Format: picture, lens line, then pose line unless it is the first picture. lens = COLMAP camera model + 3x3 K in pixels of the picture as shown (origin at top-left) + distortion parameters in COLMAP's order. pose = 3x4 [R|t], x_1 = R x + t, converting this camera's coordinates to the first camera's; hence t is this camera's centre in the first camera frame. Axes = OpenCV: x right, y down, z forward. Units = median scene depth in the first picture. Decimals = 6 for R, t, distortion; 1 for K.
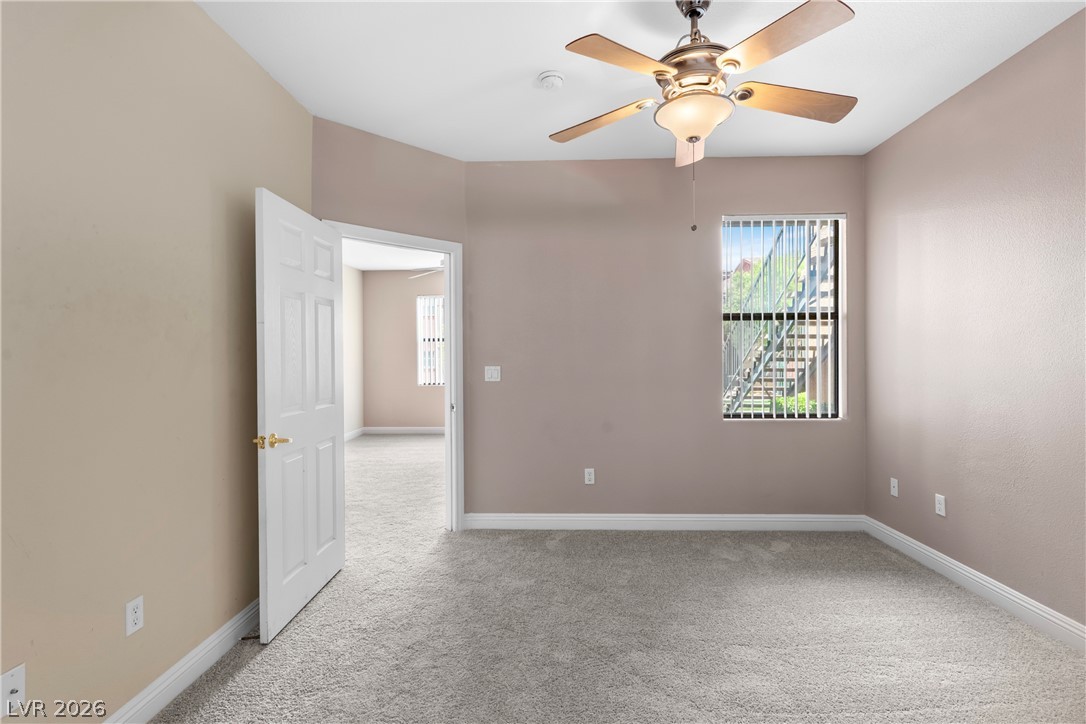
lens RADIAL K [[516.9, 0, 541.3], [0, 516.9, 364.2], [0, 0, 1]] dist [0.004932, 0.001400]
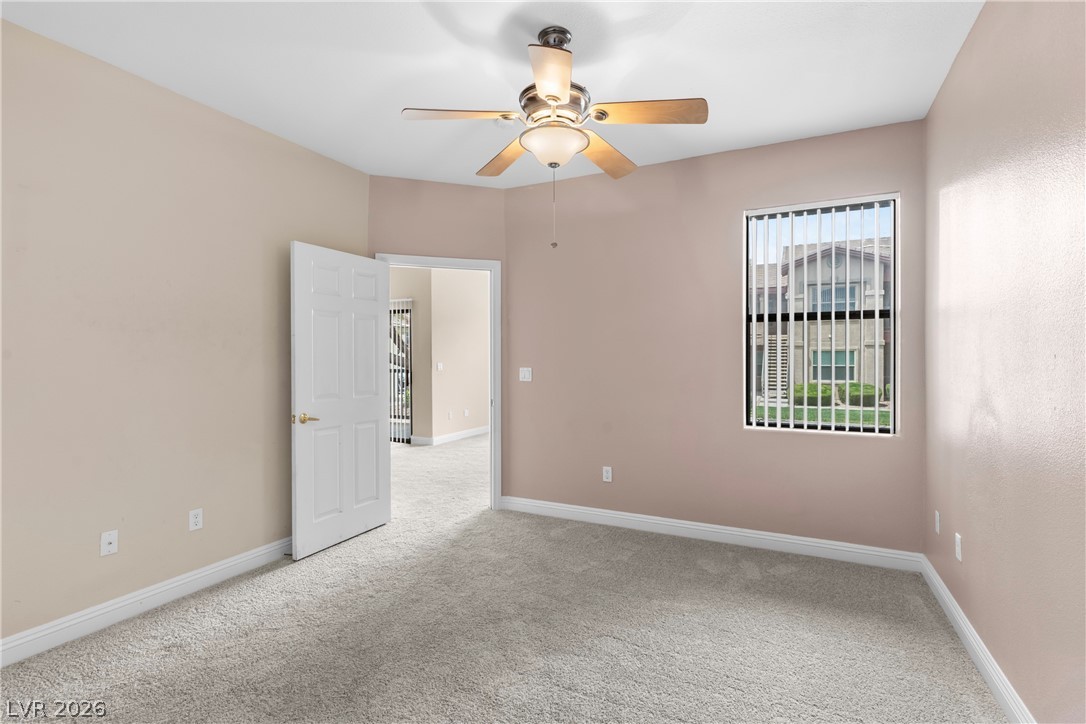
lens RADIAL K [[516.9, 0, 543.0], [0, 516.9, 364.7], [0, 0, 1]] dist [0.004932, 0.001400]
pose [[0.908421, 0.010806, -0.417917, 0.464013], [-0.010760, 0.999939, 0.002466, -0.006583], [0.417918, 0.002257, 0.908482, -0.006776]]
